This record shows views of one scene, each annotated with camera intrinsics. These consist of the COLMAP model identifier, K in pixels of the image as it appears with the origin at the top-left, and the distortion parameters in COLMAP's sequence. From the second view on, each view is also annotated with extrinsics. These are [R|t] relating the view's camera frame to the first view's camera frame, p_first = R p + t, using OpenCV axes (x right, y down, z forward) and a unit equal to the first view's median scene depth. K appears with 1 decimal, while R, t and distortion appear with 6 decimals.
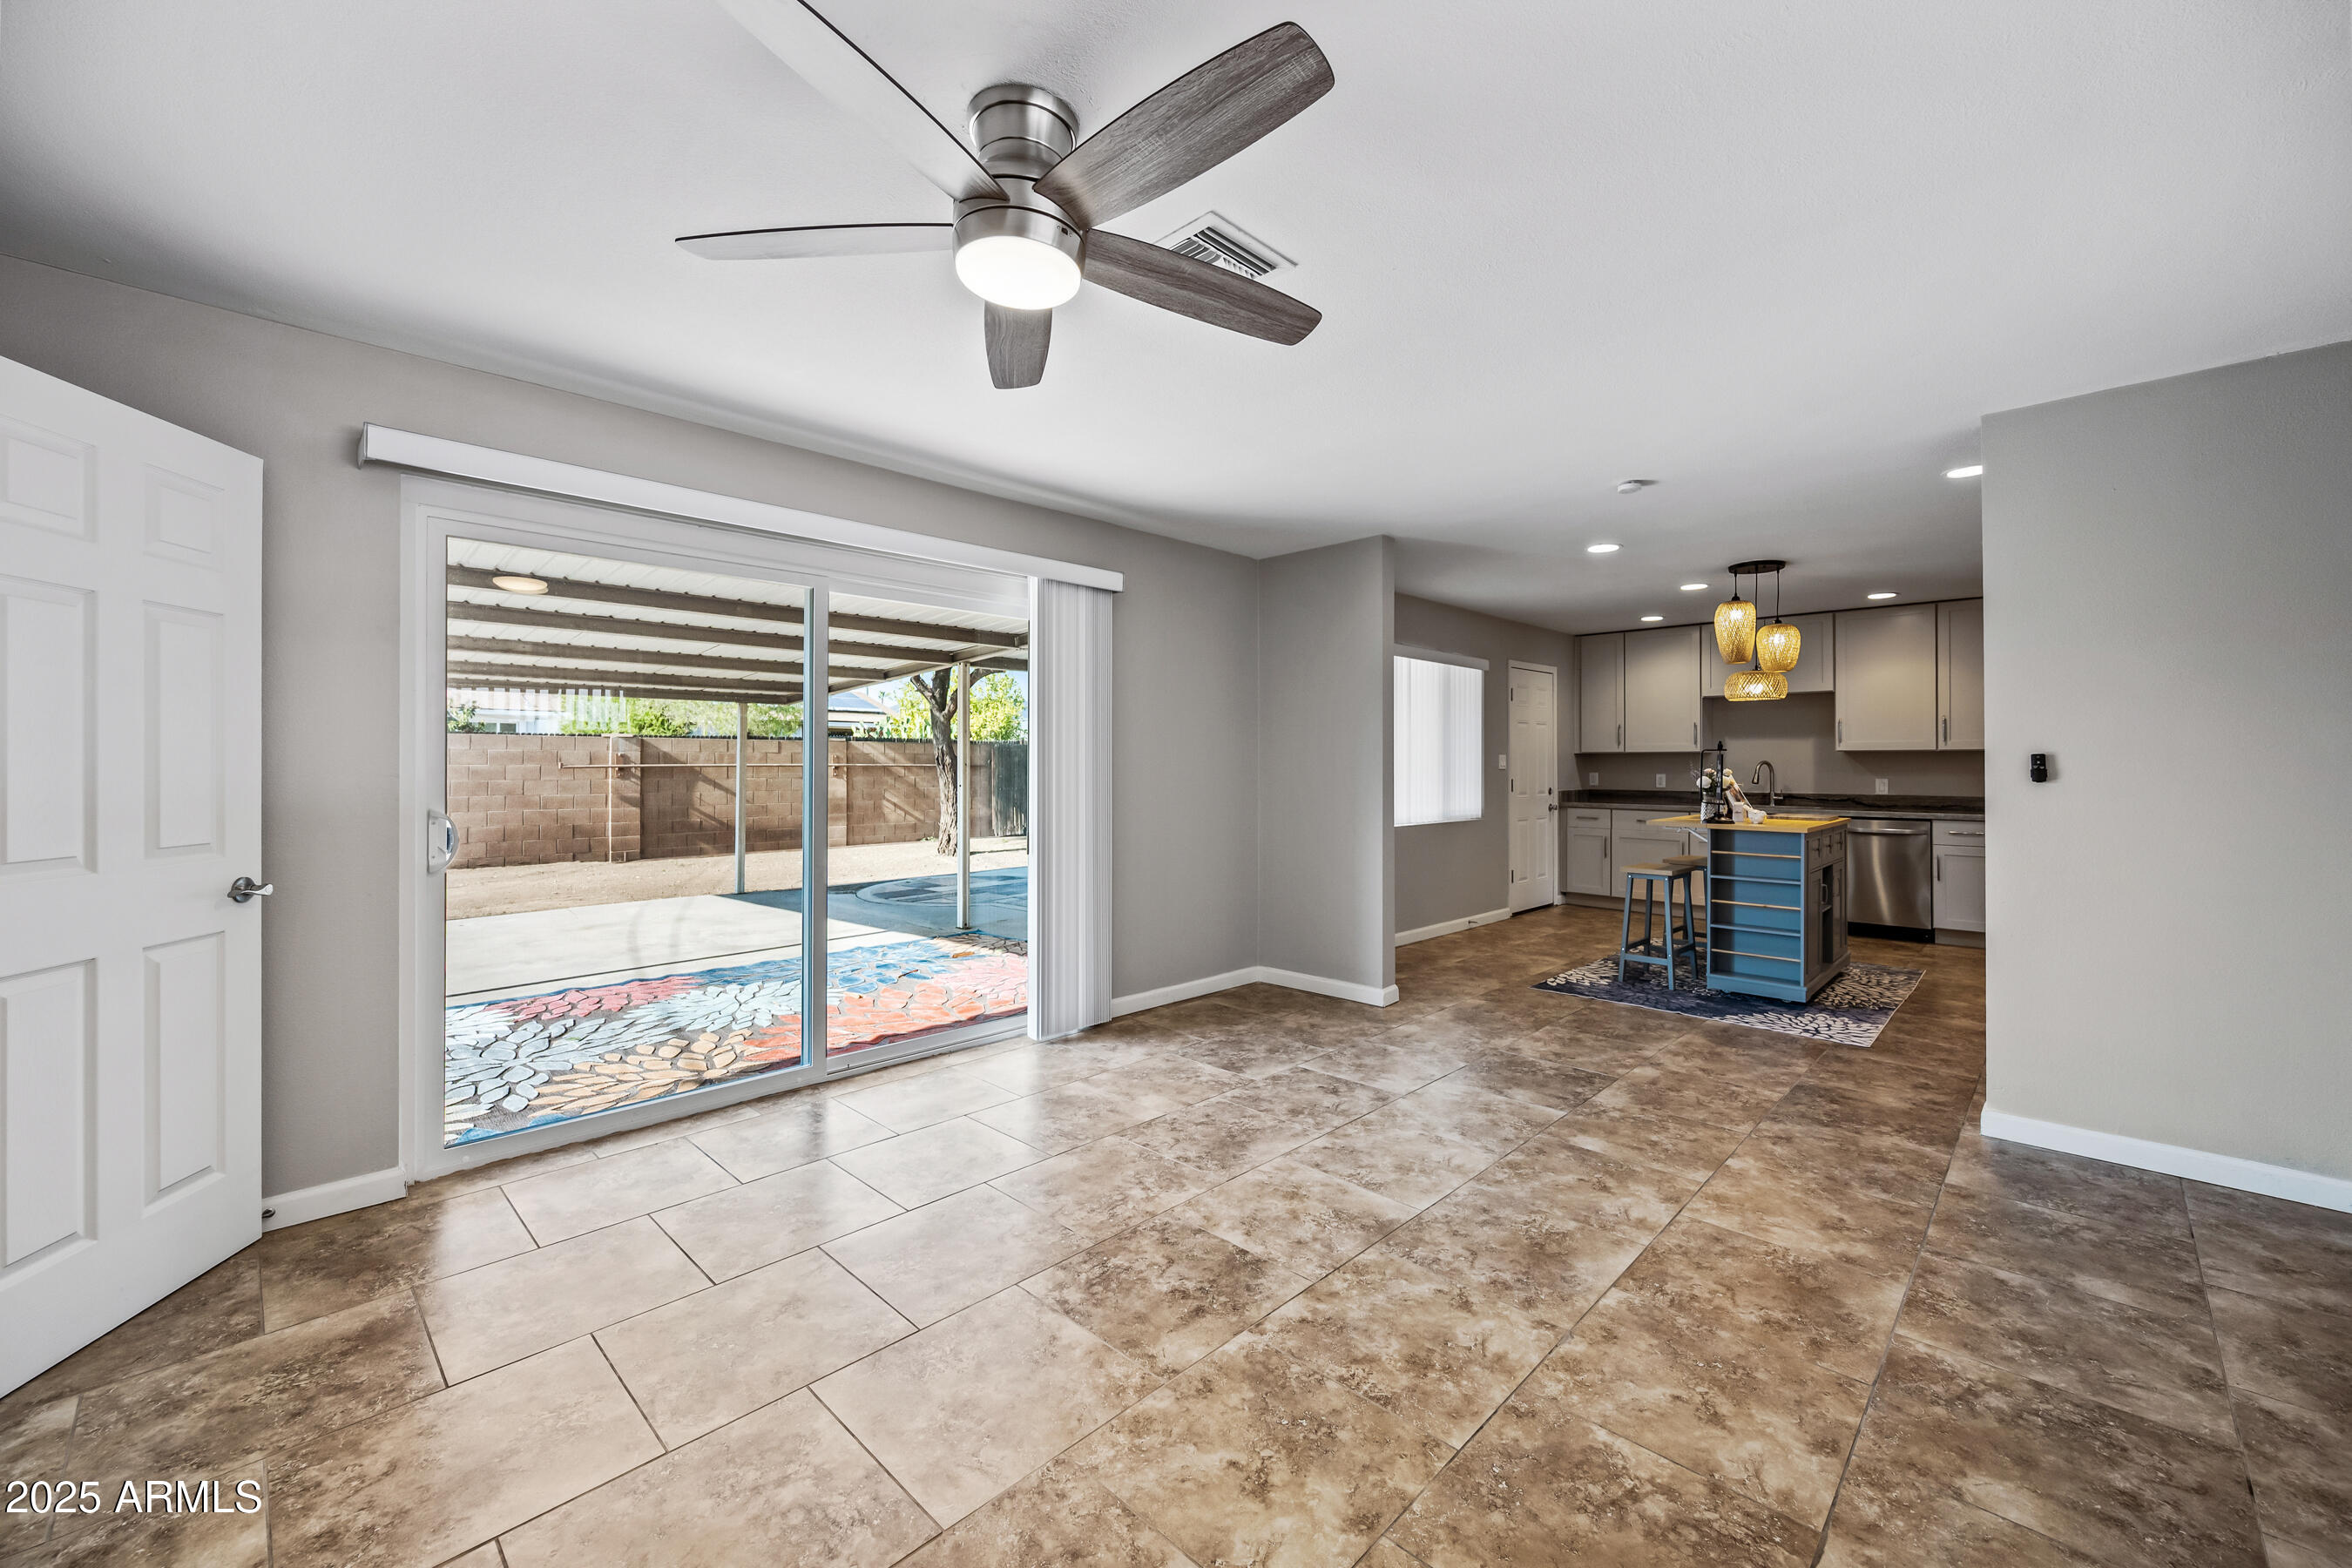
lens RADIAL K [[924.4, 0, 1174.2], [0, 924.4, 768.8], [0, 0, 1]] dist [0.000372, -0.000199]
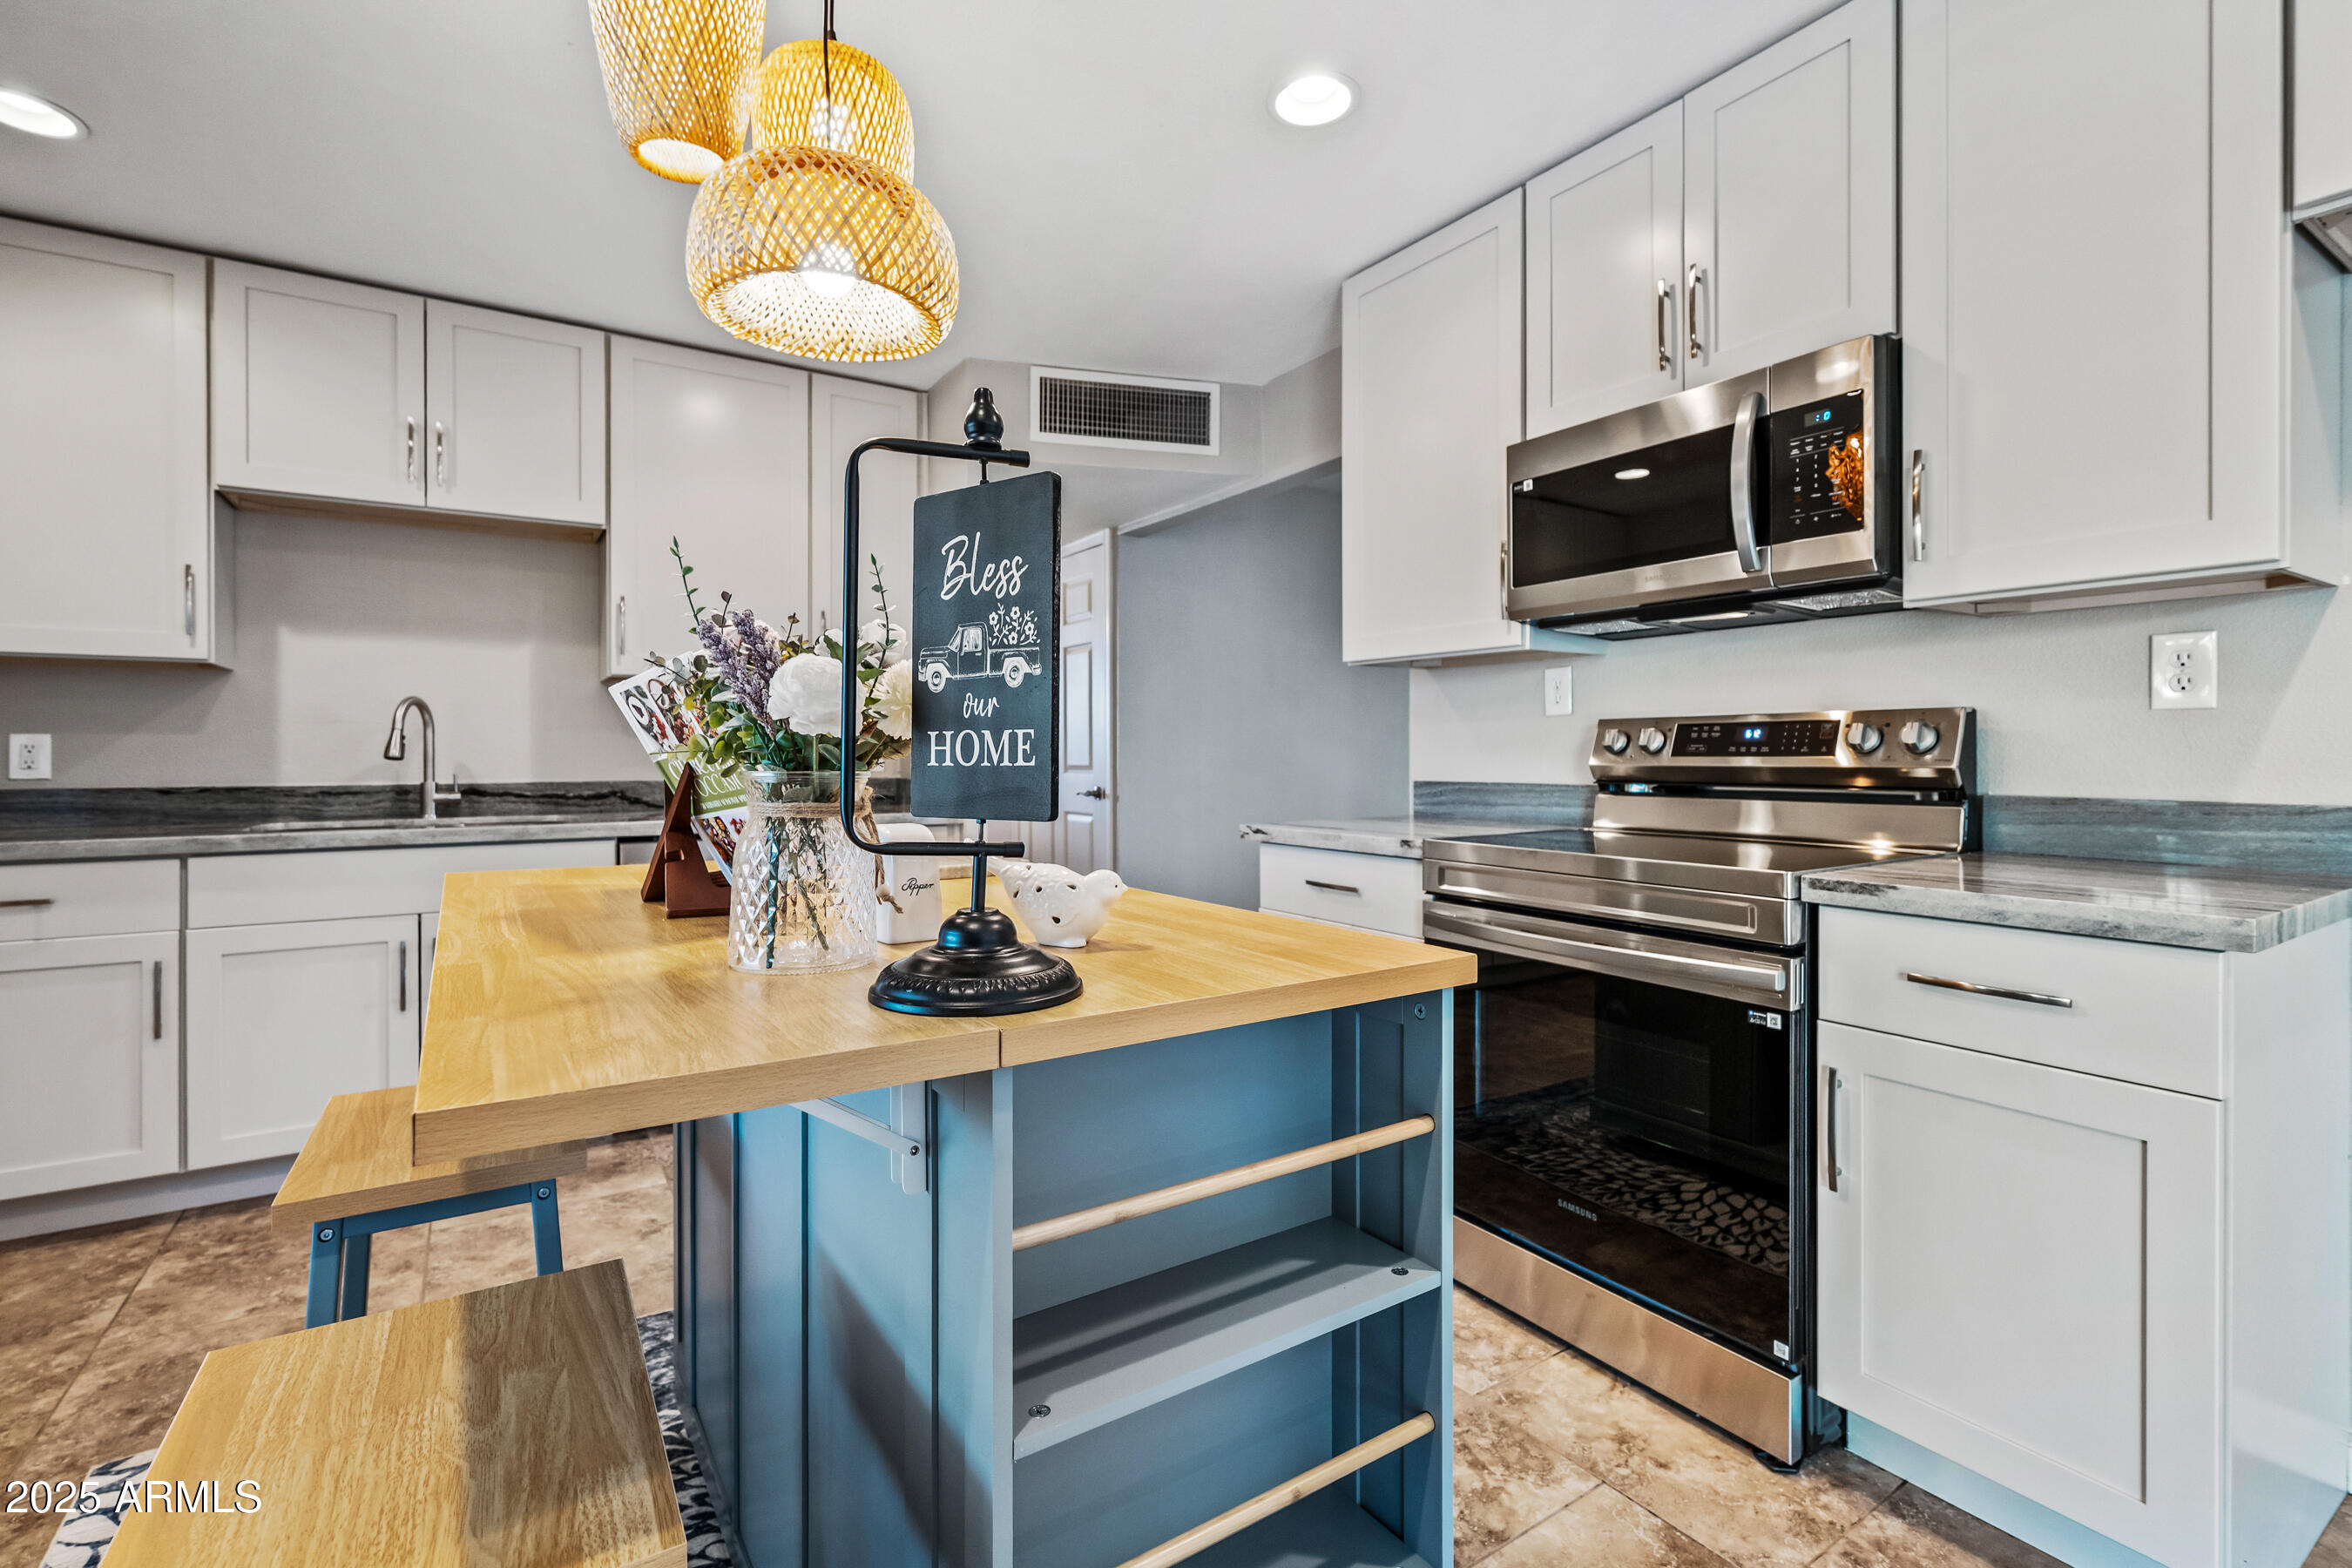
lens RADIAL K [[1054.8, 0, 1172.9], [0, 1054.8, 751.3], [0, 0, 1]] dist [0.000603, -0.000515]
pose [[0.204820, 0.001449, 0.978799, 0.290905], [0.004849, 0.999985, -0.002495, 0.015189], [-0.978788, 0.005257, 0.204810, 0.616797]]
